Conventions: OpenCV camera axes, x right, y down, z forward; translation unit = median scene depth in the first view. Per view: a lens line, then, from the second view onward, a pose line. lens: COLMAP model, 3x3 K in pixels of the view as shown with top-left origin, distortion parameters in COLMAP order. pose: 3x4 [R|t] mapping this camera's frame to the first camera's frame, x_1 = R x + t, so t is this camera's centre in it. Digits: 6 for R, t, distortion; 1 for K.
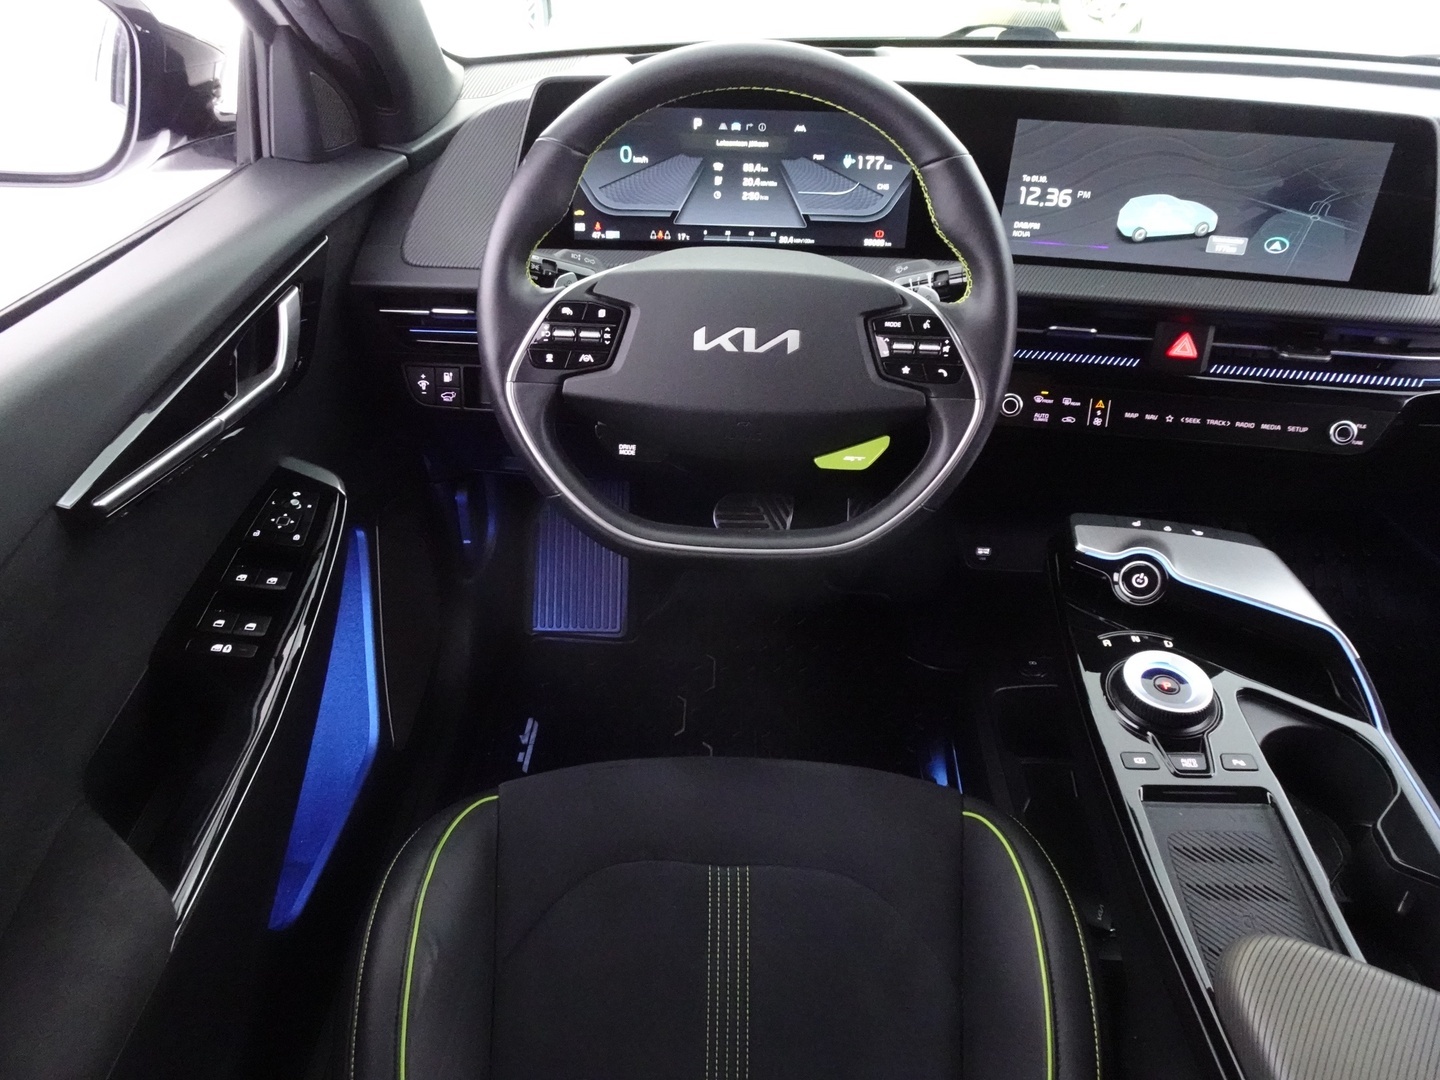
lens RADIAL K [[1037.3, 0, 724.9], [0, 1037.3, 536.7], [0, 0, 1]] dist [0.010119, 0.002700]
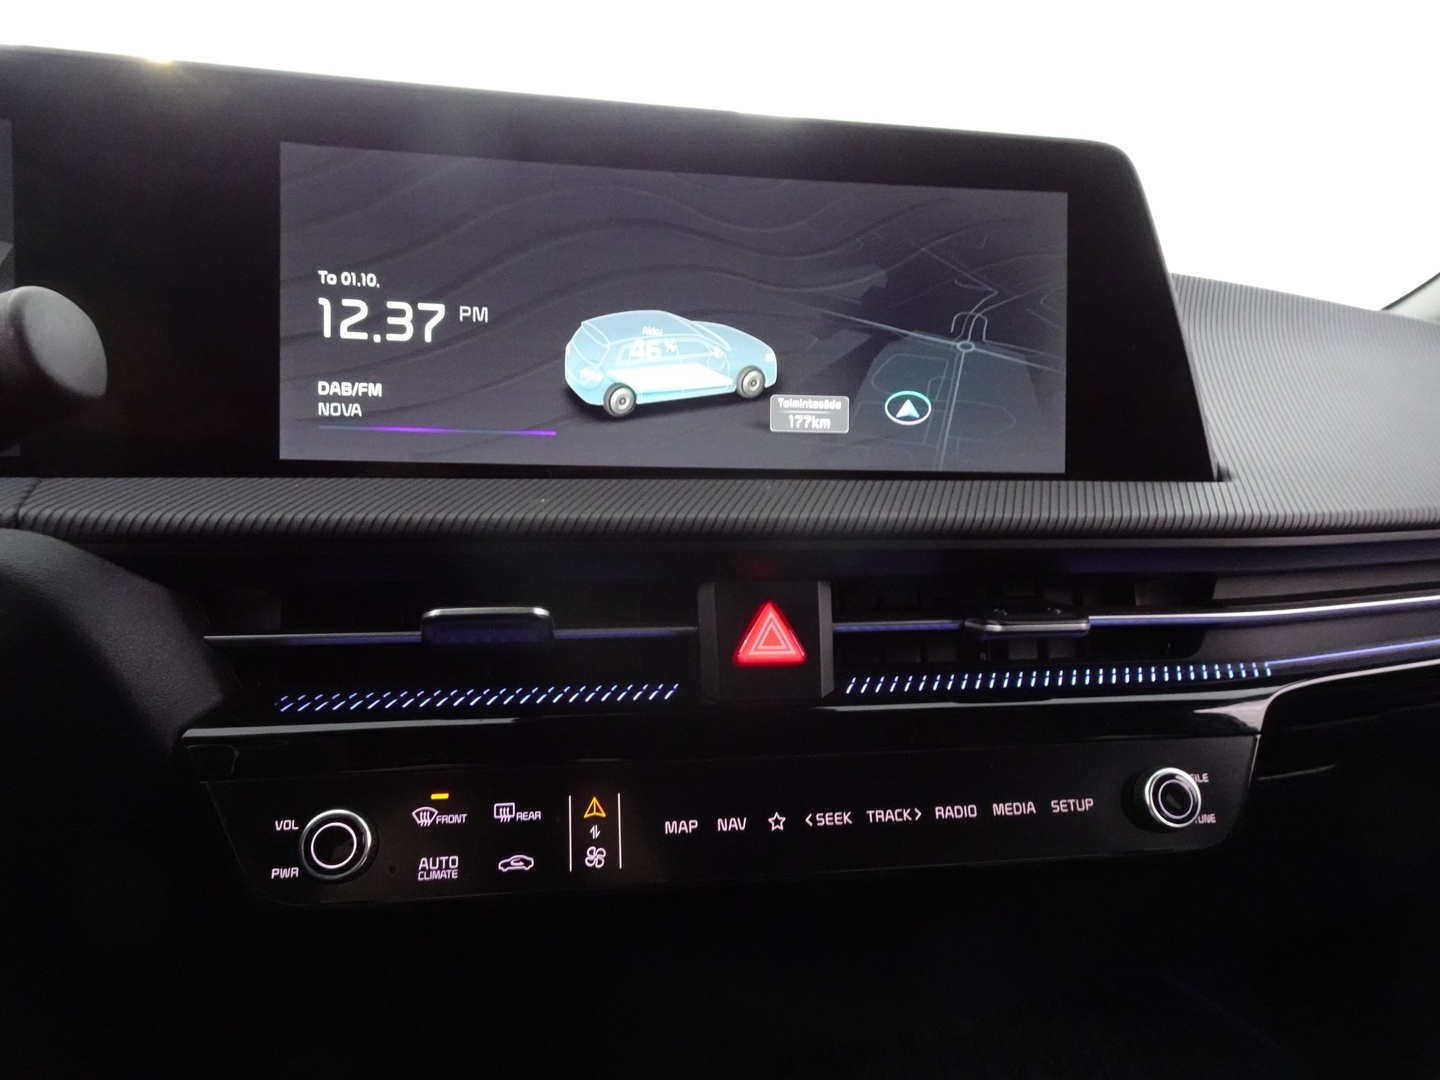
lens RADIAL K [[1037.3, 0, 723.7], [0, 1037.3, 537.9], [0, 0, 1]] dist [0.010119, 0.002700]
pose [[0.946442, -0.042037, 0.320127, 0.300131], [0.184983, 0.883229, -0.430916, -0.046644], [-0.264631, 0.467055, 0.843701, 0.654034]]
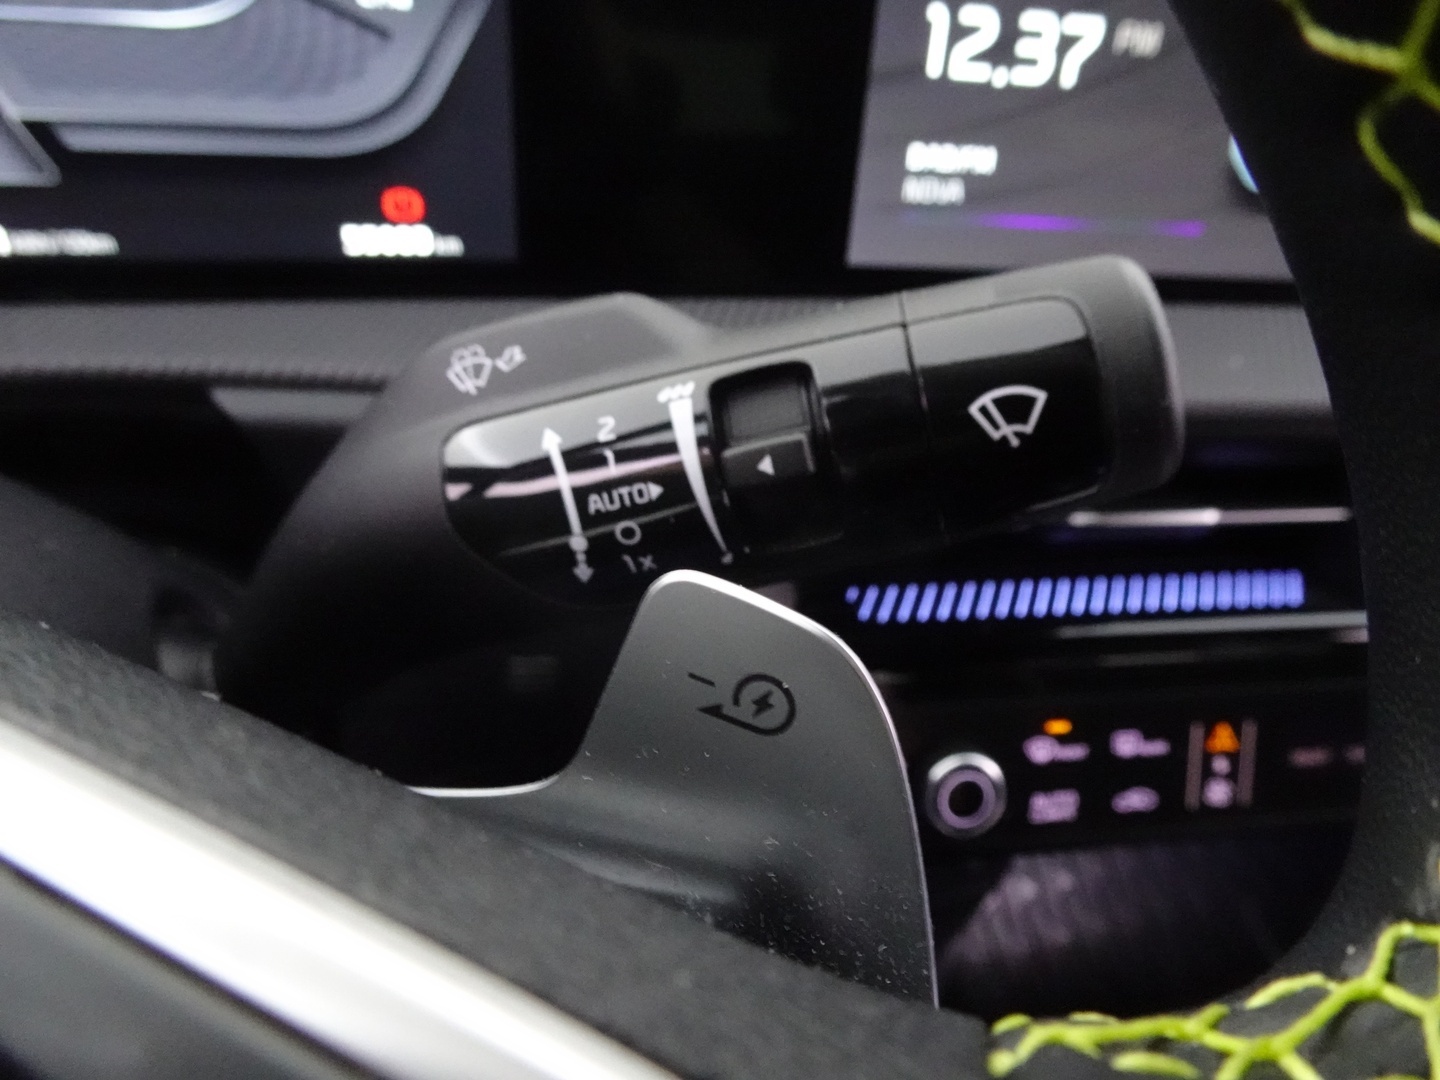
lens RADIAL K [[1037.3, 0, 718.3], [0, 1037.3, 533.4], [0, 0, 1]] dist [0.010119, 0.002700]
pose [[0.947421, -0.116277, 0.298116, 0.140803], [0.129253, 0.991318, -0.024118, -0.205257], [-0.292723, 0.061382, 0.954225, 0.771687]]
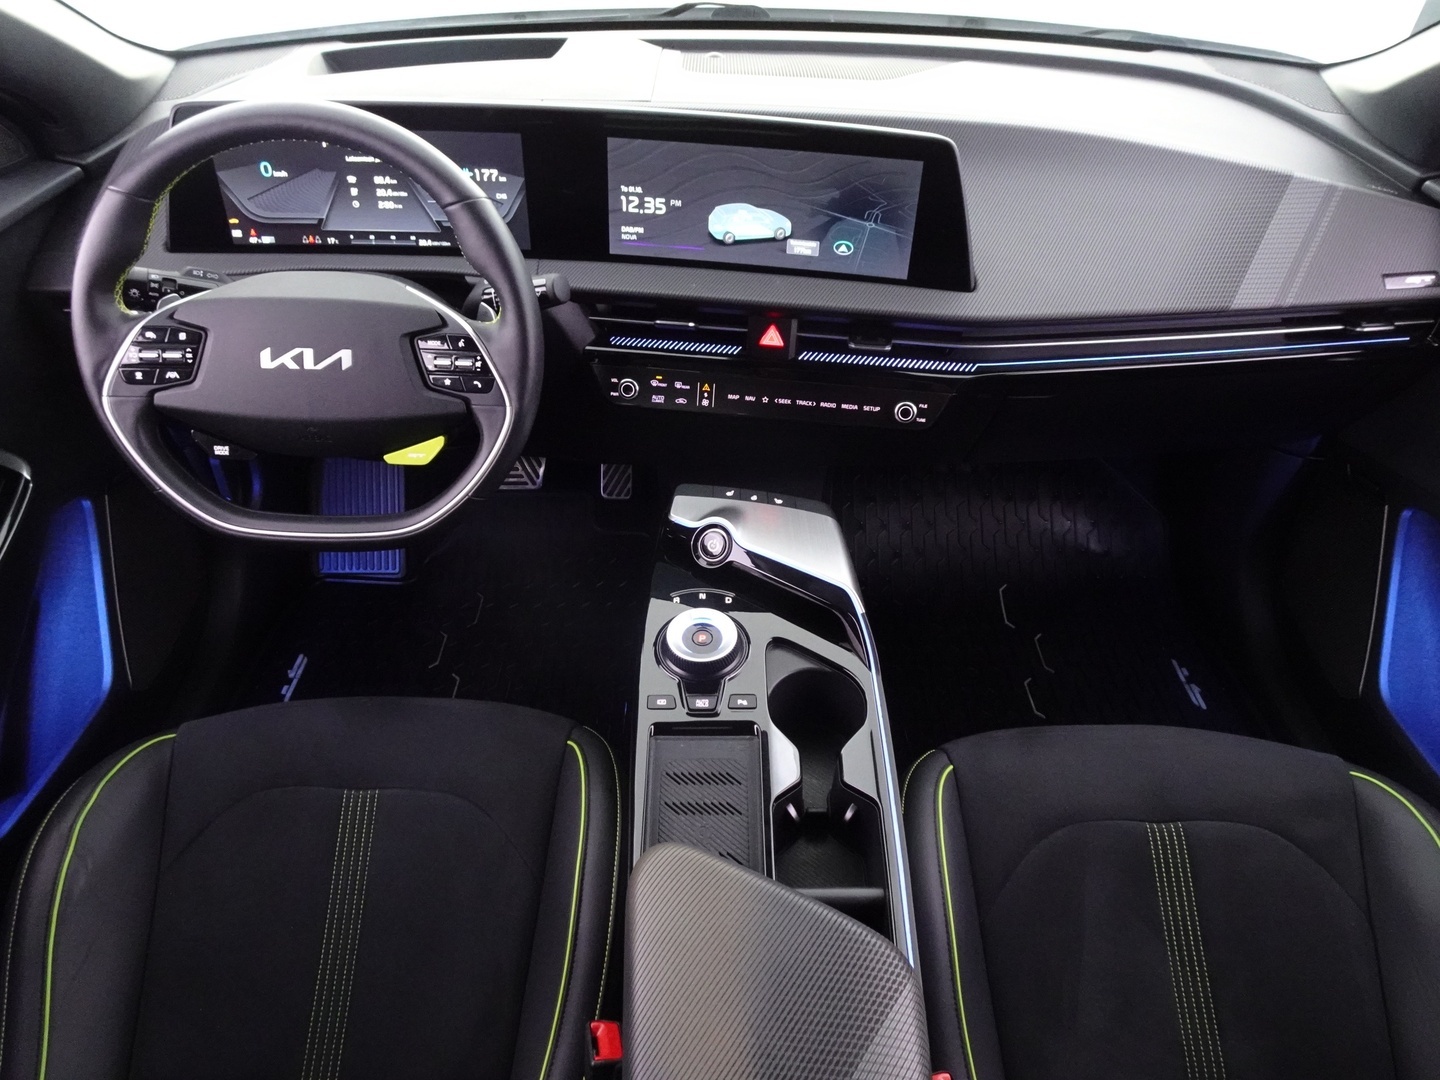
lens RADIAL K [[1037.3, 0, 722.7], [0, 1037.3, 536.0], [0, 0, 1]] dist [0.010119, 0.002700]
pose [[0.999857, -0.014416, 0.008806, 0.378463], [0.013532, 0.995548, 0.093278, -0.073359], [-0.010112, -0.093145, 0.995601, -0.155148]]
